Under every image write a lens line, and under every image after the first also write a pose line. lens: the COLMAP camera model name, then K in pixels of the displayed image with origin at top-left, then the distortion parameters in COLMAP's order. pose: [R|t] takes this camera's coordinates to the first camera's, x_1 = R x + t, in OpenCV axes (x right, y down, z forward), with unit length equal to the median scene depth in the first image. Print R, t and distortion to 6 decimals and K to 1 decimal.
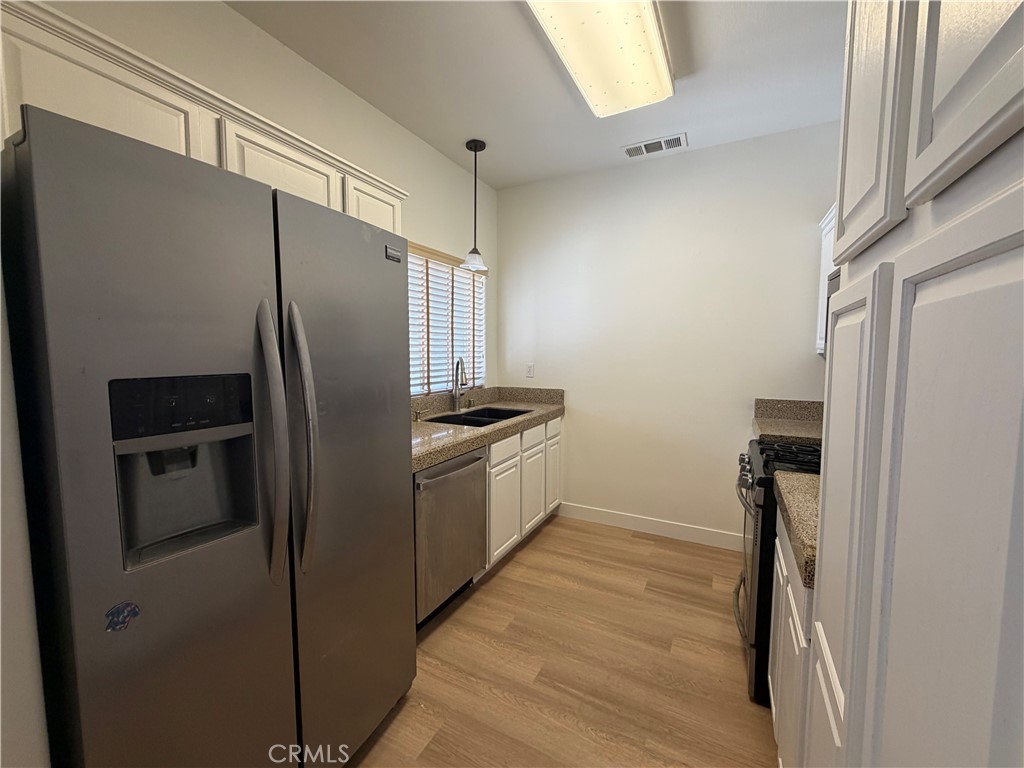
lens RADIAL K [[409.6, 0, 509.5], [0, 409.6, 384.0], [0, 0, 1]] dist [0.001808, -0.000063]
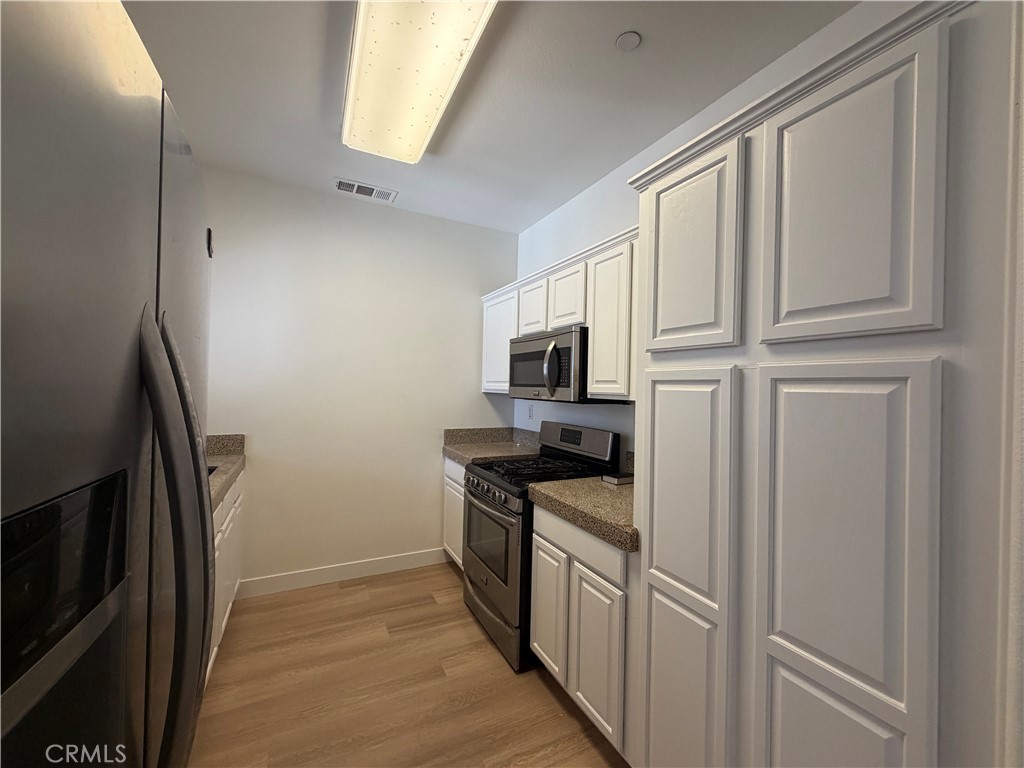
lens RADIAL K [[409.6, 0, 510.2], [0, 409.6, 384.9], [0, 0, 1]] dist [0.001808, -0.000063]
pose [[0.574426, 0.017759, 0.818364, -0.308751], [0.040104, 0.997953, -0.049806, -0.030261], [-0.817573, 0.061429, 0.572538, 0.165846]]
